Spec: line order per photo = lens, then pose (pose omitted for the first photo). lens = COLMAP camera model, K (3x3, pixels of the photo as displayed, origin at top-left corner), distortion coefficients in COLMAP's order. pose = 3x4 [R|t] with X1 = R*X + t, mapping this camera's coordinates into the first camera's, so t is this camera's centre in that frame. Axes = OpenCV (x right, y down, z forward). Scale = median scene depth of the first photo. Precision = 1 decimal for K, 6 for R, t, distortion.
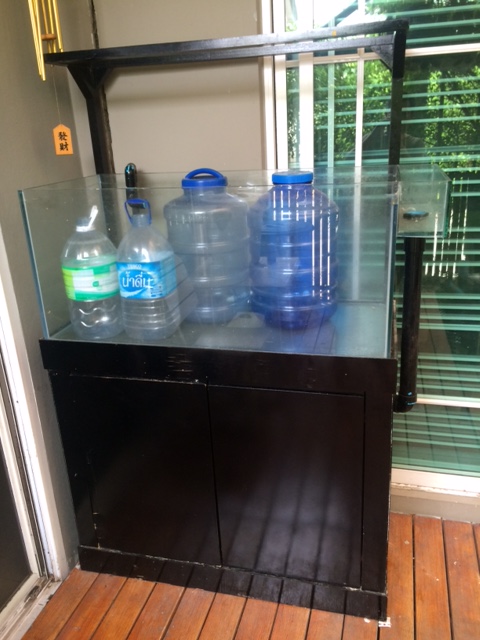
lens RADIAL K [[548.6, 0, 236.7], [0, 548.6, 318.5], [0, 0, 1]] dist [0.079970, -0.111091]
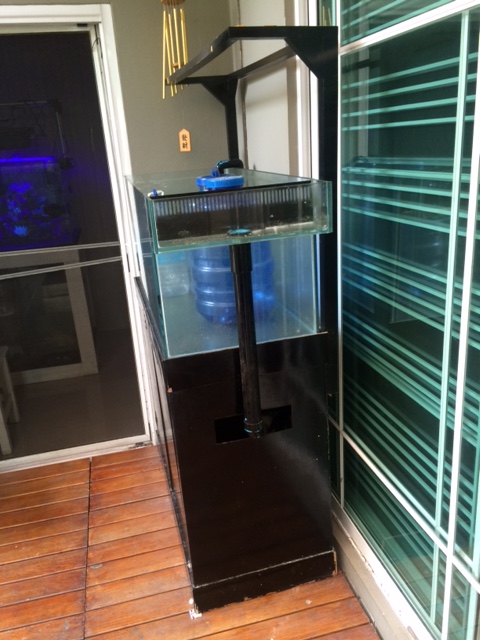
lens RADIAL K [[548.6, 0, 236.7], [0, 548.6, 318.5], [0, 0, 1]] dist [0.079970, -0.111091]
pose [[0.482961, 0.287620, -0.827057, 0.942093], [-0.241568, 0.951626, 0.189876, -0.186797], [0.841661, 0.108088, 0.529078, 0.422100]]
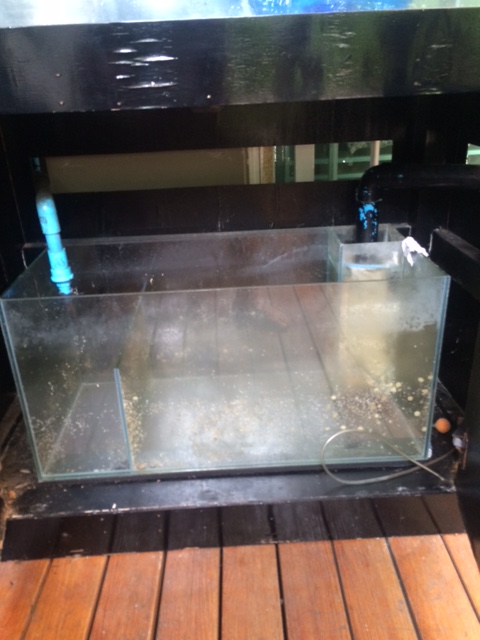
lens RADIAL K [[548.6, 0, 236.7], [0, 548.6, 318.5], [0, 0, 1]] dist [0.079970, -0.111091]
pose [[0.958682, -0.114717, 0.260323, -0.145142], [0.093756, 0.991373, 0.091597, 0.210219], [-0.268585, -0.063405, 0.961167, 0.465577]]
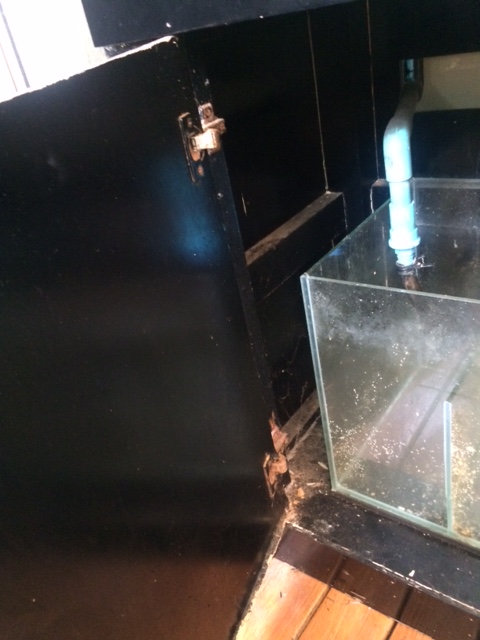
lens RADIAL K [[548.6, 0, 236.7], [0, 548.6, 318.5], [0, 0, 1]] dist [0.079970, -0.111091]
pose [[0.916795, 0.076533, -0.391956, -0.111789], [0.018711, 0.972156, 0.233588, 0.158106], [0.398920, -0.221487, 0.889835, 0.653541]]
